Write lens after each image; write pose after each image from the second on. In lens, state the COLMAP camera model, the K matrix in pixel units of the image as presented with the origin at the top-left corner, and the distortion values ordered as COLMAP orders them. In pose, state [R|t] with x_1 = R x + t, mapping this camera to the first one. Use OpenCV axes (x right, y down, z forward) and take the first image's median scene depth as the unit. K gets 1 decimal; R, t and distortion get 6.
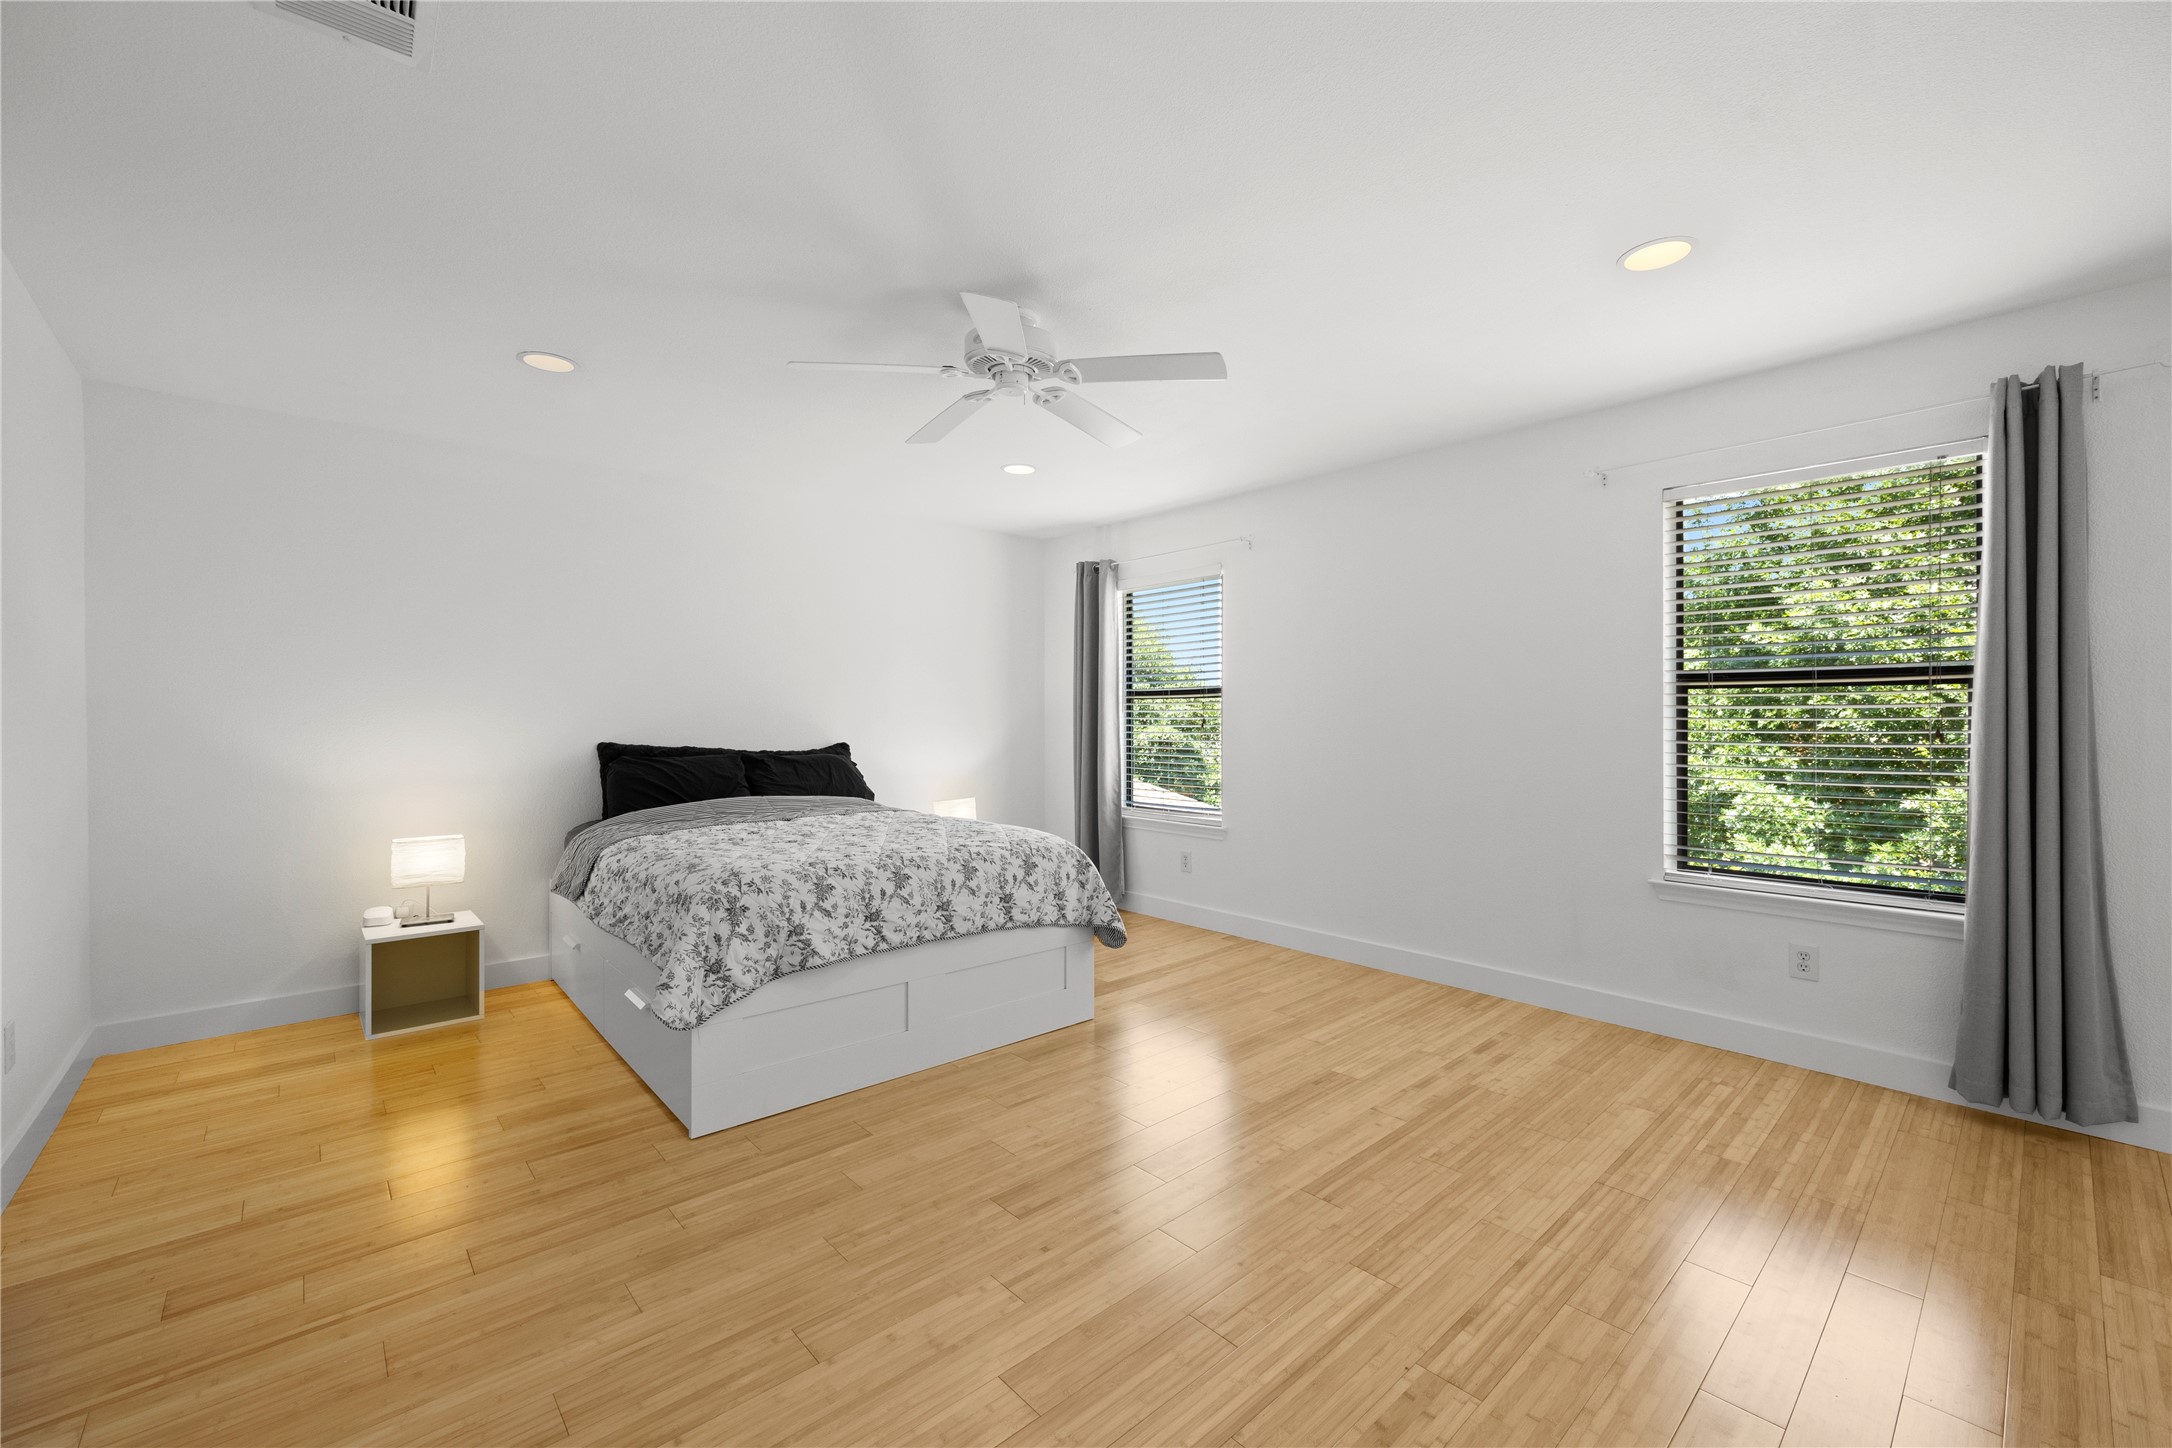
lens RADIAL K [[870.5, 0, 1076.7], [0, 870.5, 715.1], [0, 0, 1]] dist [0.002941, 0.000135]
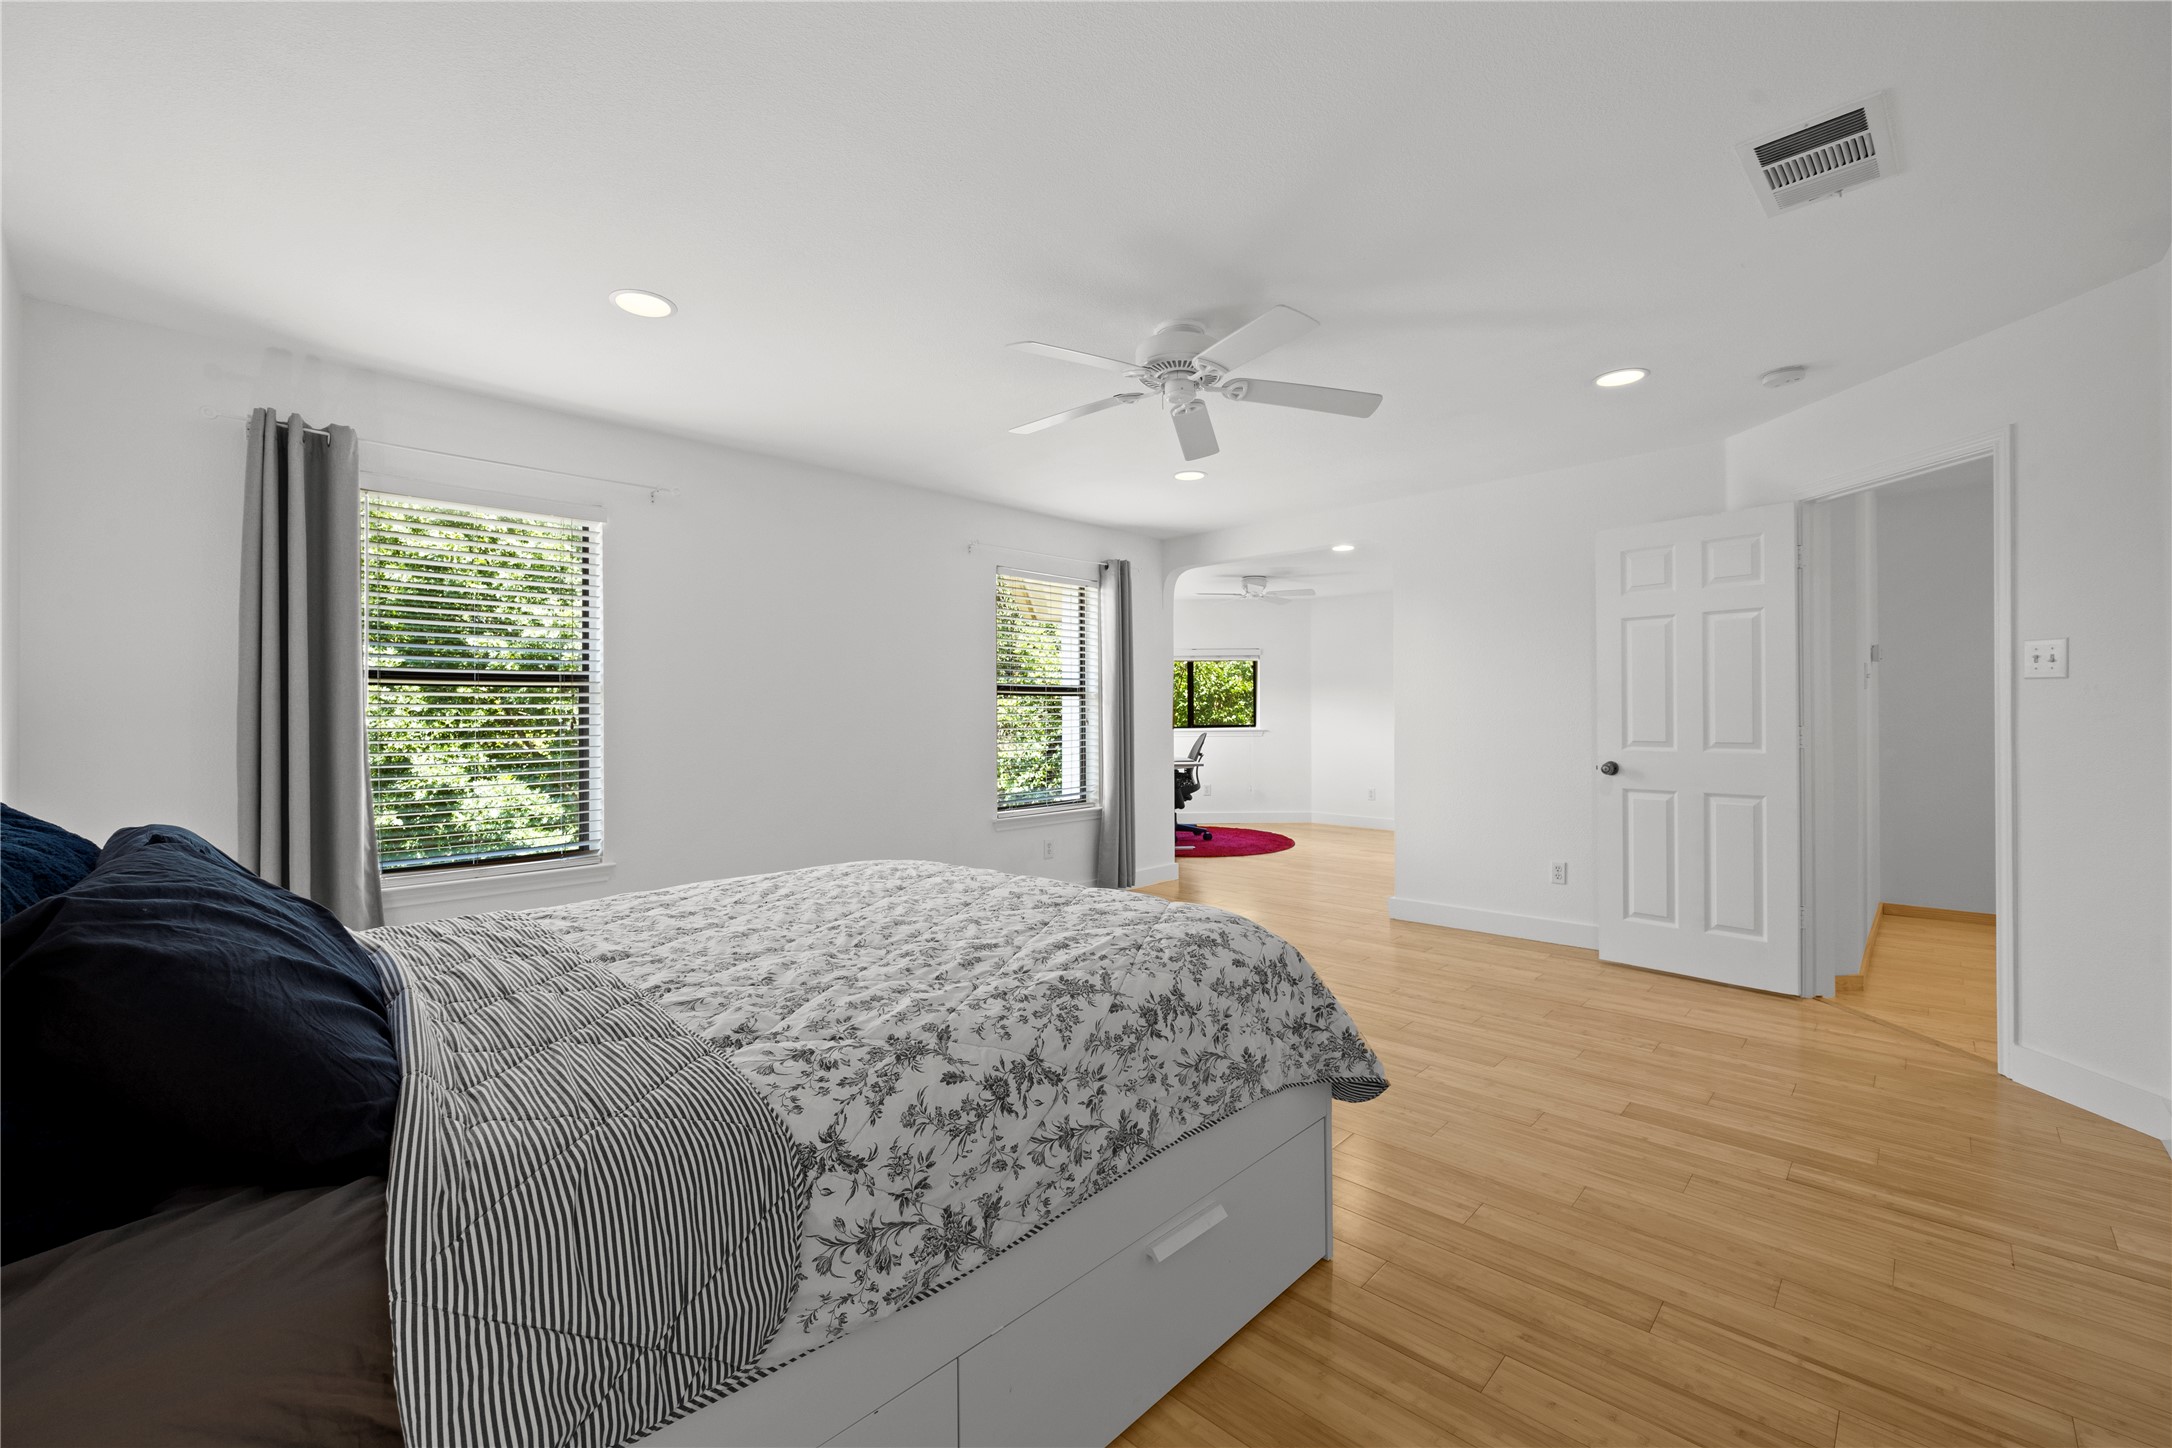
lens RADIAL K [[870.5, 0, 1076.4], [0, 870.5, 717.5], [0, 0, 1]] dist [0.002941, 0.000135]
pose [[-0.061875, -0.005798, 0.998067, -0.606796], [0.004448, 0.999972, 0.006084, 0.002305], [-0.998074, 0.004816, -0.061847, 0.645951]]
